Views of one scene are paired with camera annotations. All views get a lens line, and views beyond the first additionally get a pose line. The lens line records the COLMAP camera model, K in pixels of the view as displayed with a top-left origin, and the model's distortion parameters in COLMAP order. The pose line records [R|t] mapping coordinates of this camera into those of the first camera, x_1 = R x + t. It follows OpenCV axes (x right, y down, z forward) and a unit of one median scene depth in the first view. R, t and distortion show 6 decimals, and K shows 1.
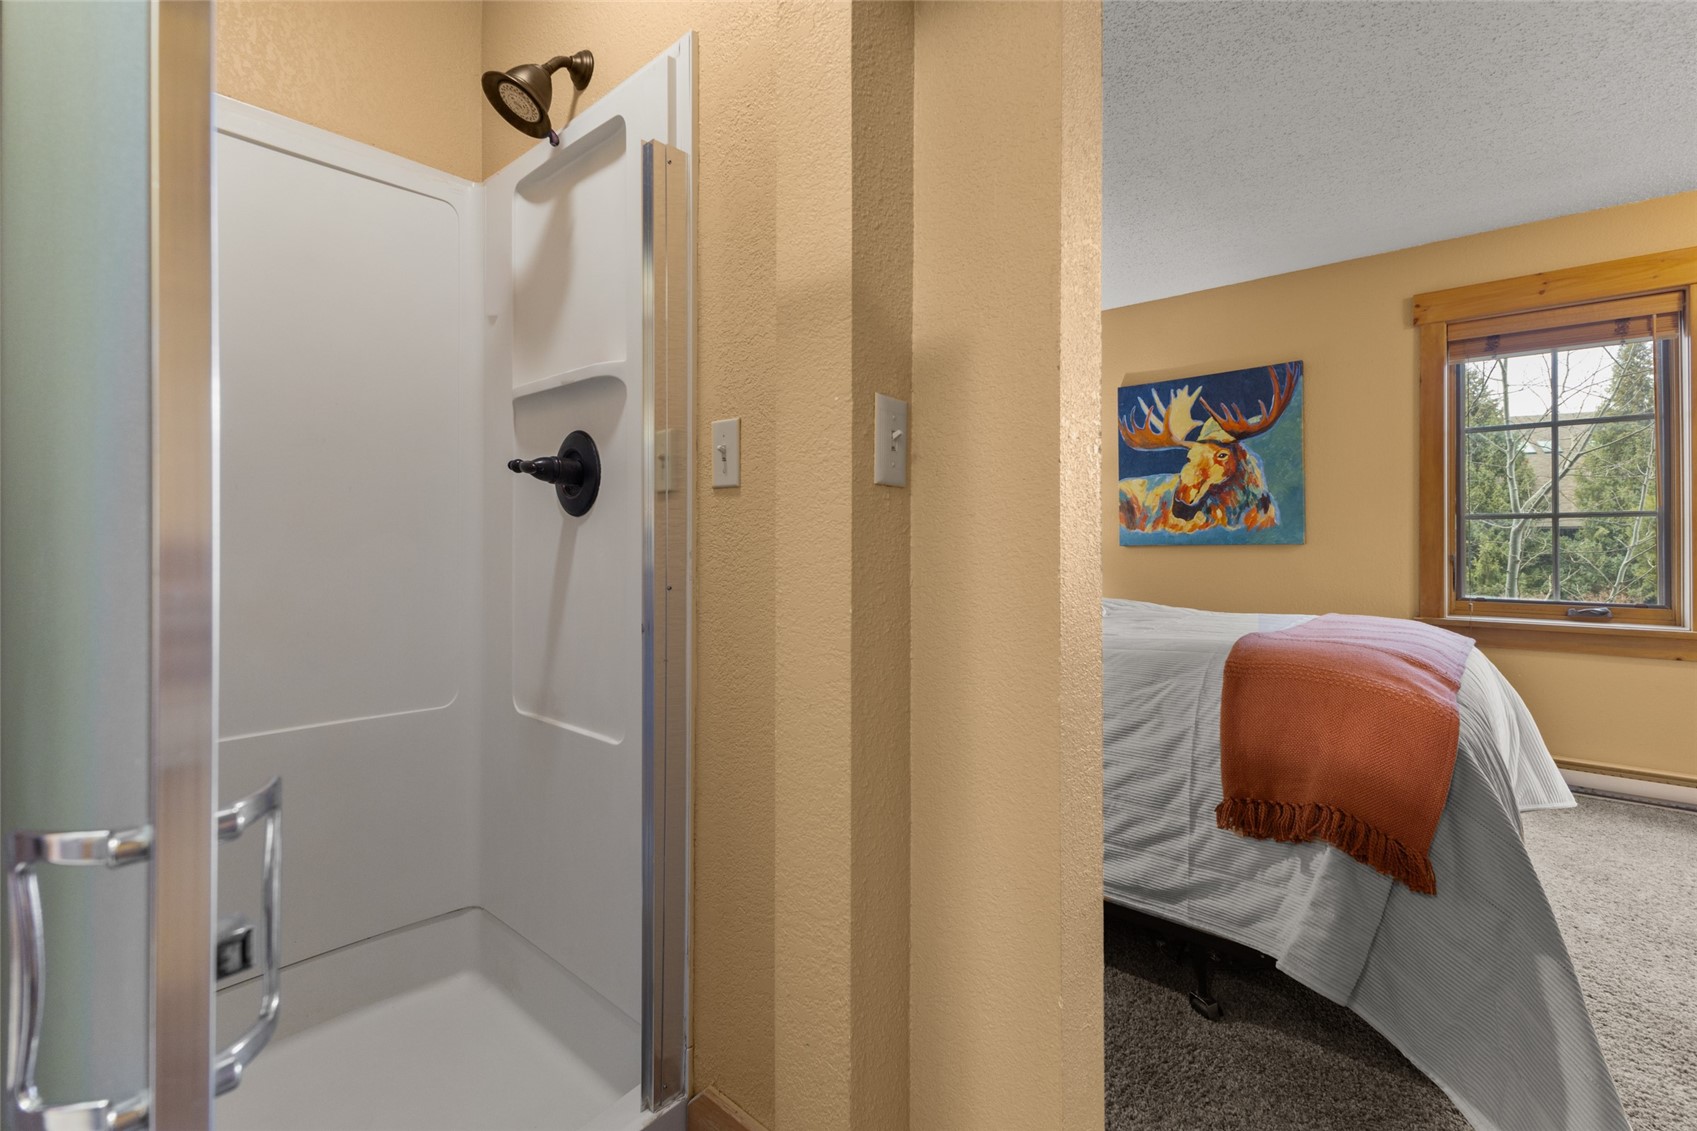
lens RADIAL K [[751.9, 0, 848.5], [0, 751.9, 565.5], [0, 0, 1]] dist [0.034391, -0.009368]
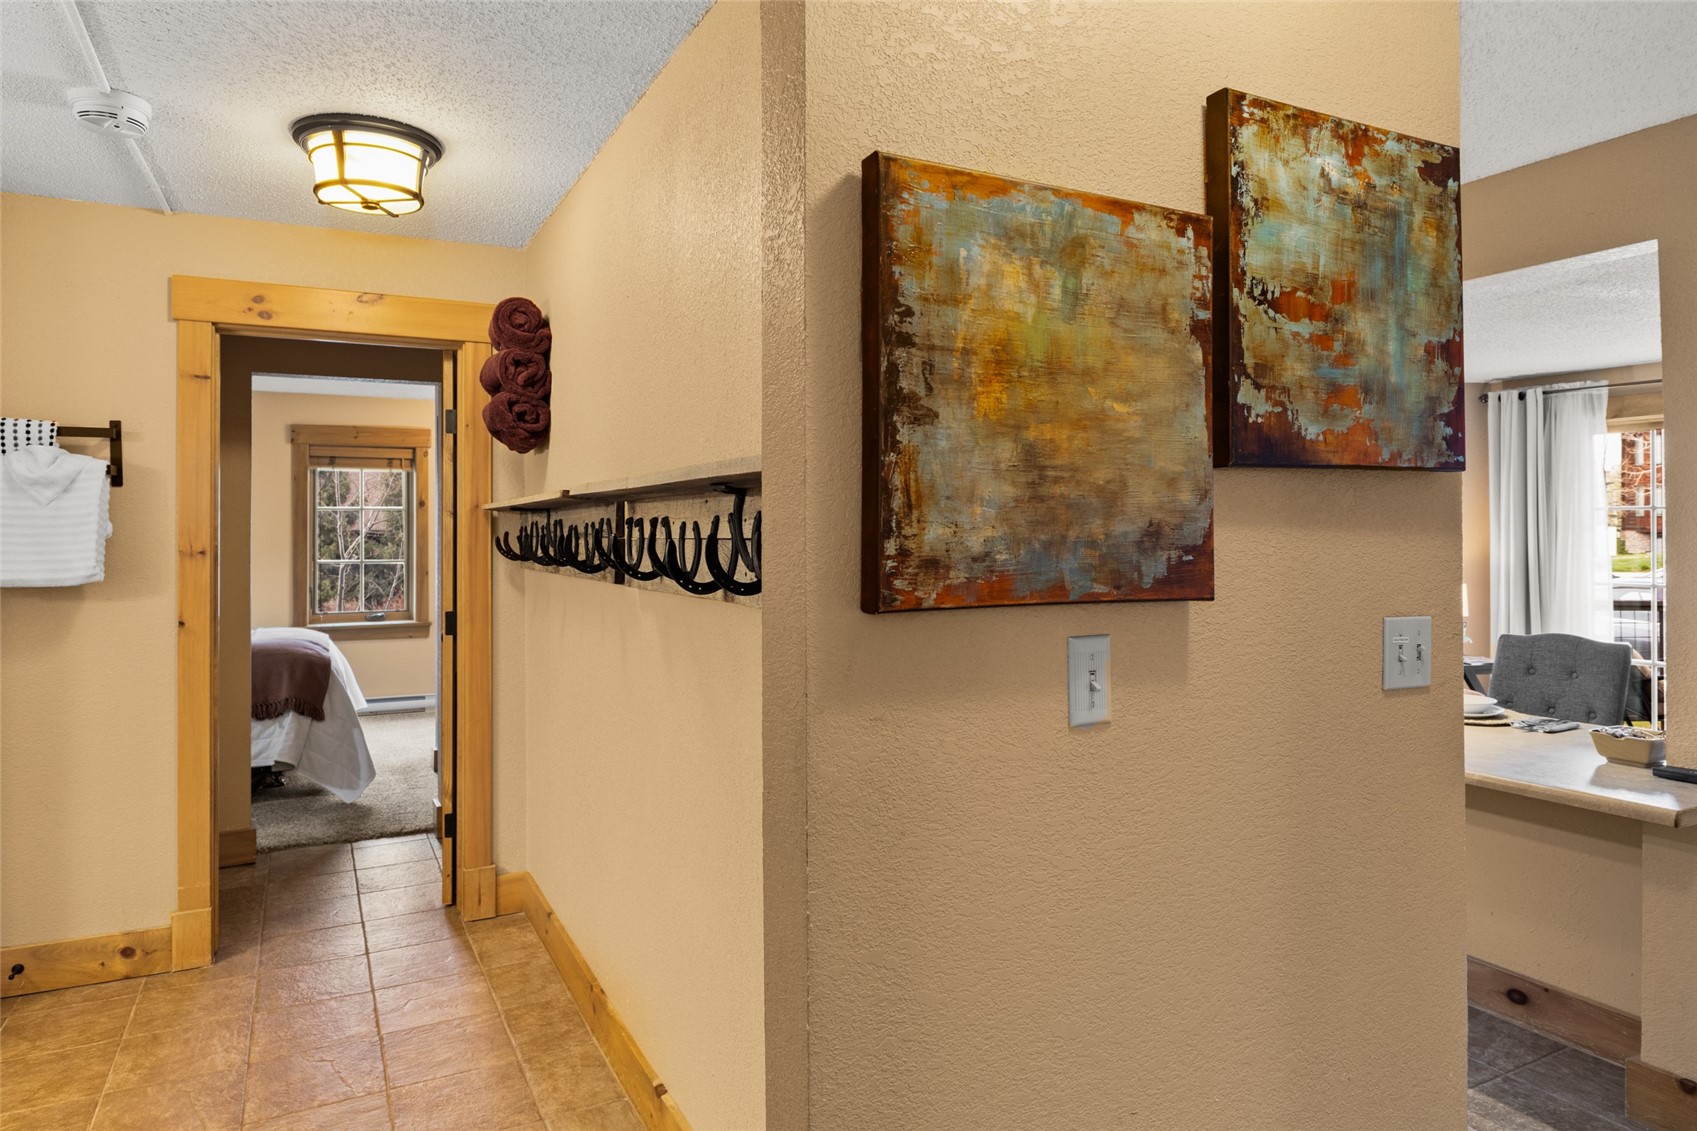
lens RADIAL K [[992.8, 0, 851.4], [0, 992.8, 541.2], [0, 0, 1]] dist [0.002989, 0.000612]
pose [[0.377448, -0.003489, 0.926024, -0.979981], [0.024912, 0.999669, -0.006388, -0.088547], [-0.925696, 0.025480, 0.377410, -1.139177]]
